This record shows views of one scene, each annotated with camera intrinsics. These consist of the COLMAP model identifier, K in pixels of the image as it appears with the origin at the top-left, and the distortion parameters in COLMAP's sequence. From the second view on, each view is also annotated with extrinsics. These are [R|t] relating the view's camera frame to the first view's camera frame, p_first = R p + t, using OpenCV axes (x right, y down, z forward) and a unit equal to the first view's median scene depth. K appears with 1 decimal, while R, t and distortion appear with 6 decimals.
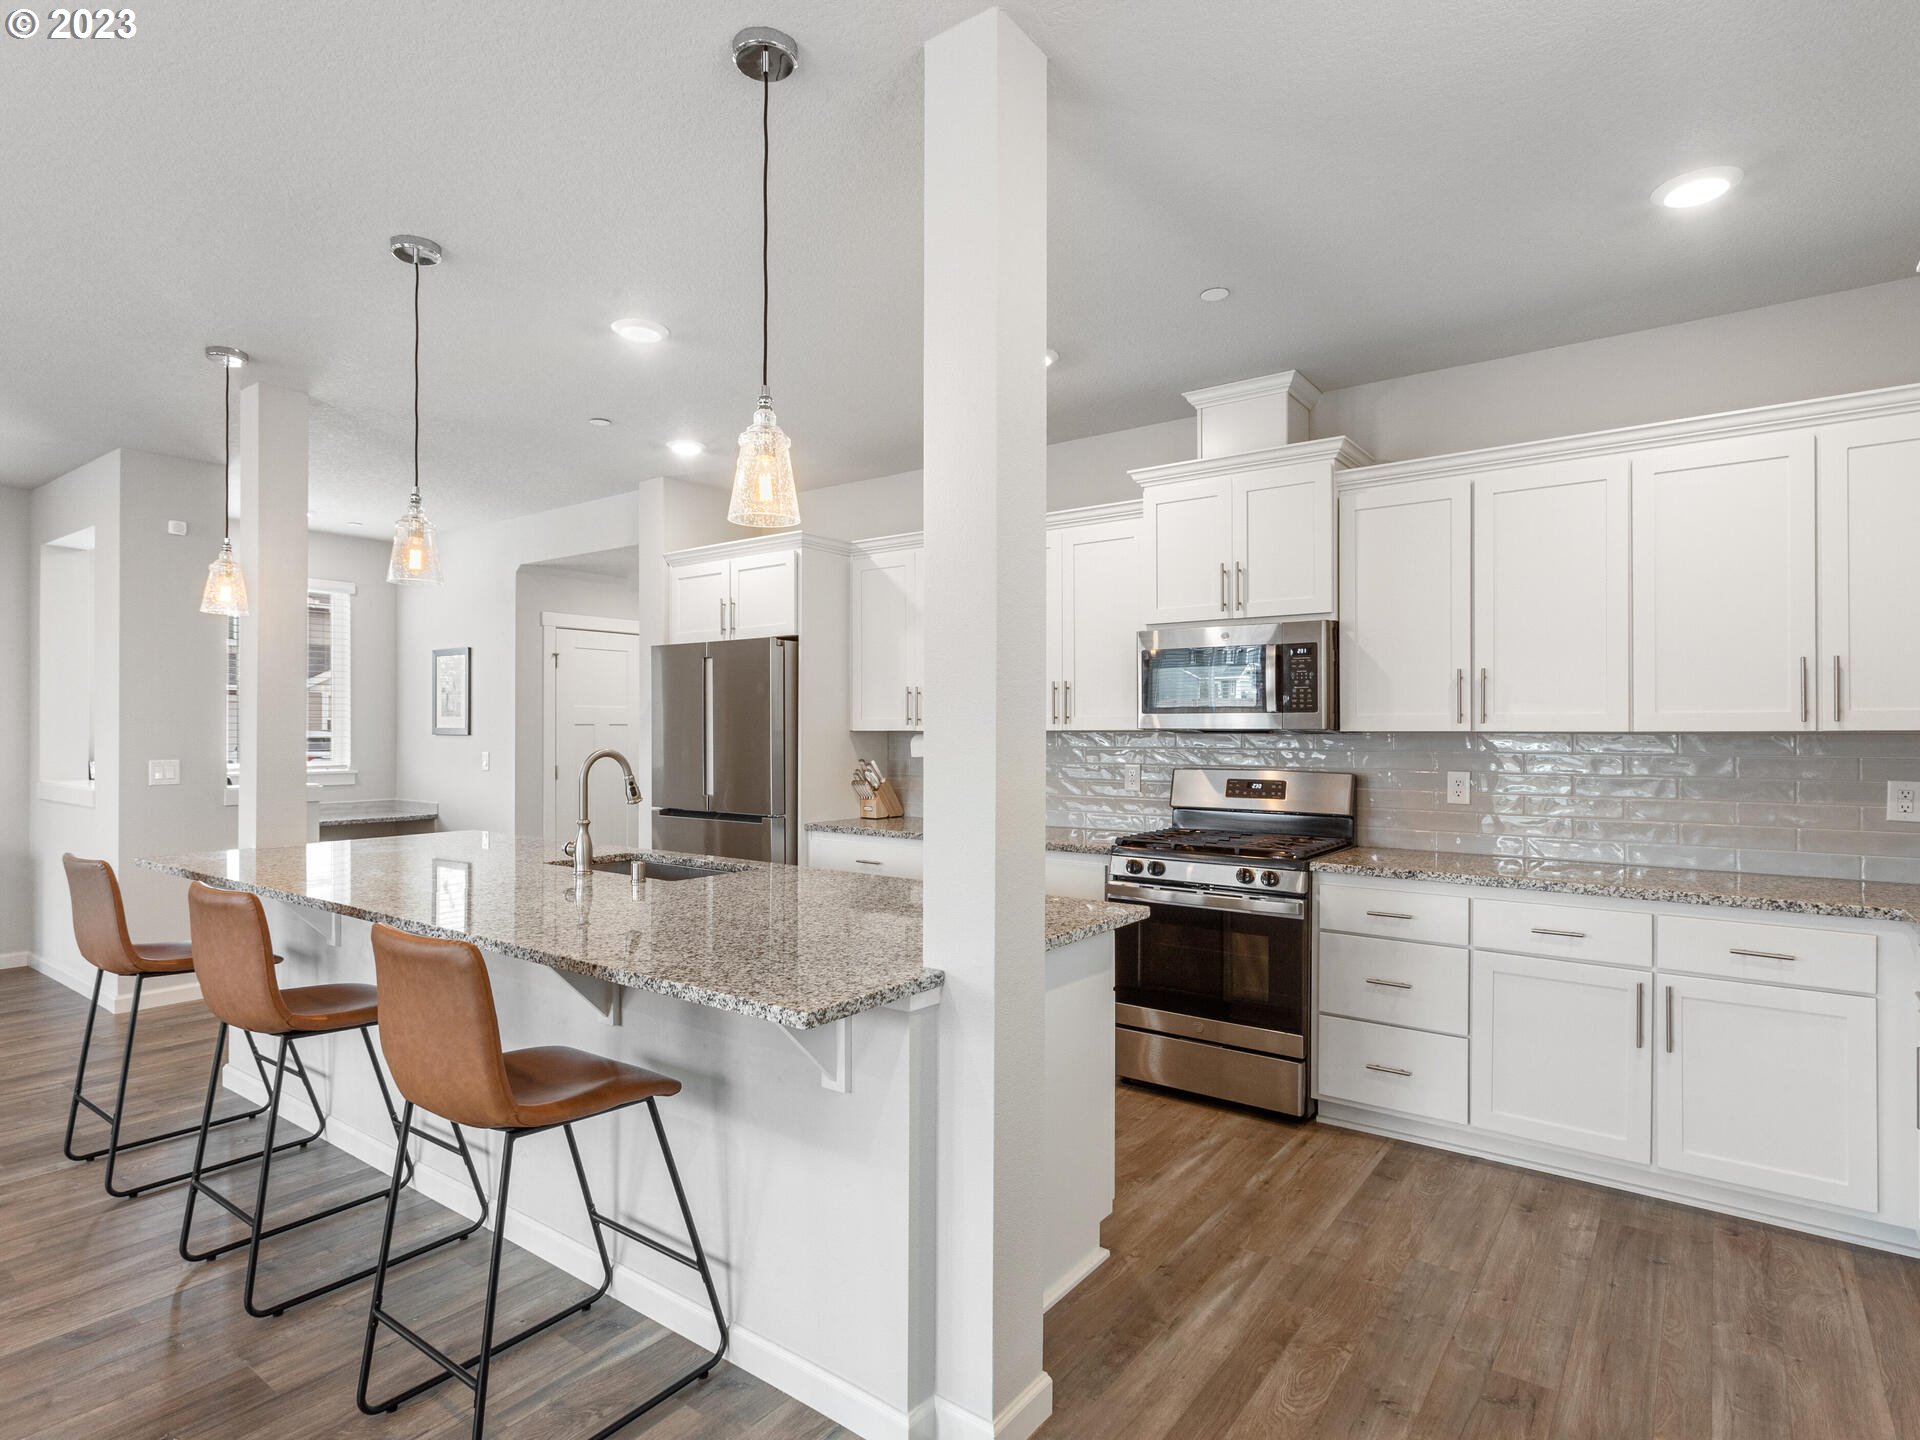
lens RADIAL K [[1024.6, 0, 944.8], [0, 1024.6, 741.4], [0, 0, 1]] dist [-0.002453, 0.001709]
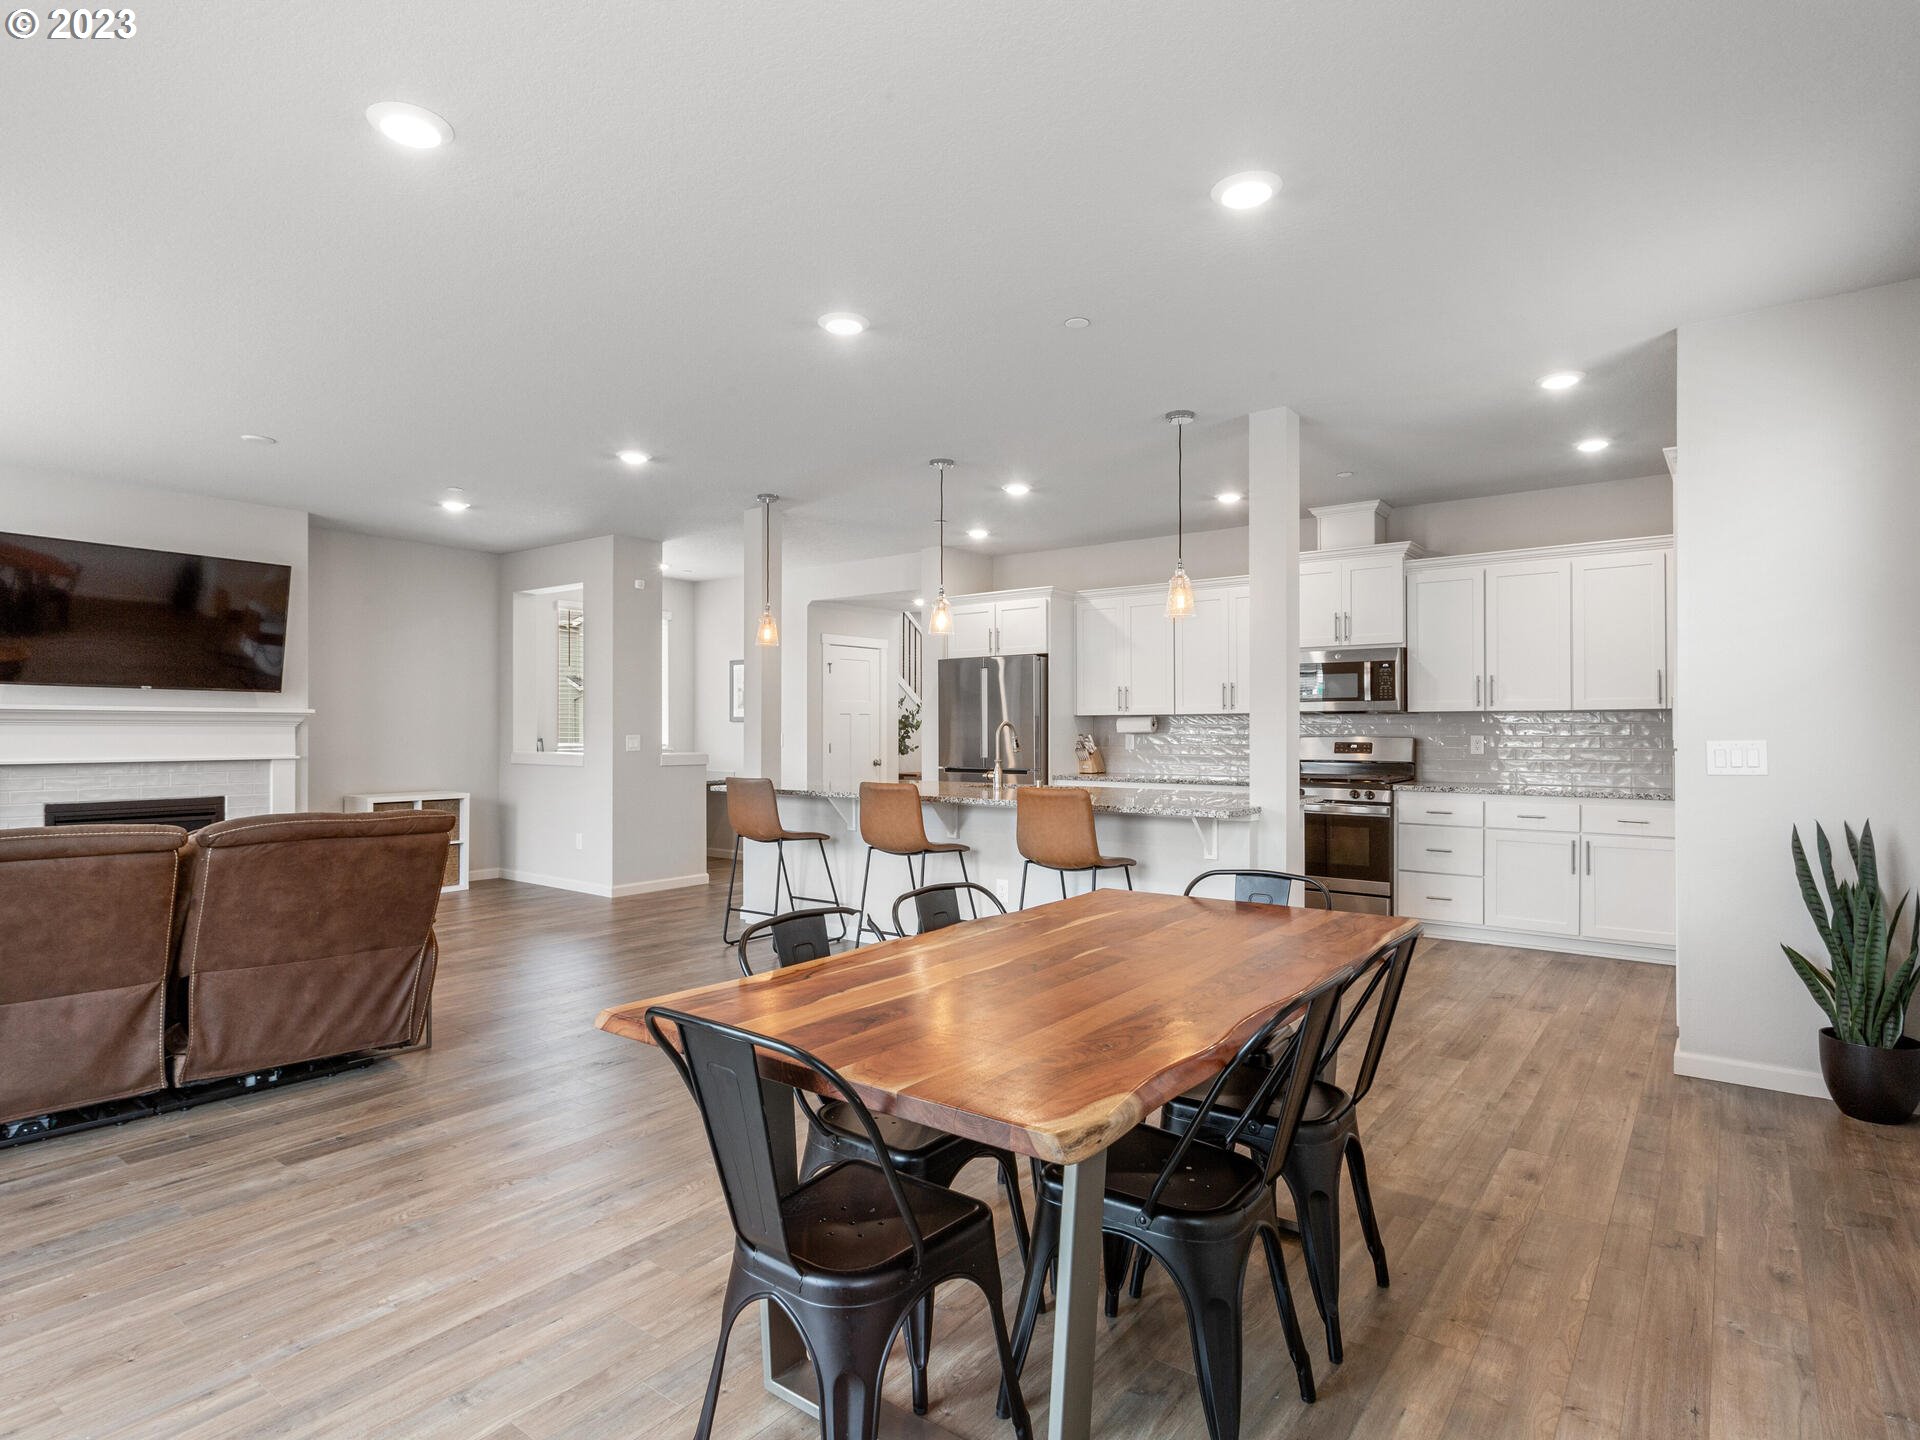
lens RADIAL K [[1024.6, 0, 944.8], [0, 1024.6, 741.4], [0, 0, 1]] dist [-0.002453, 0.001709]
pose [[0.999933, -0.002241, -0.011323, -0.373871], [0.002261, 0.999996, 0.001715, 0.035440], [0.011319, -0.001740, 0.999934, -0.731675]]
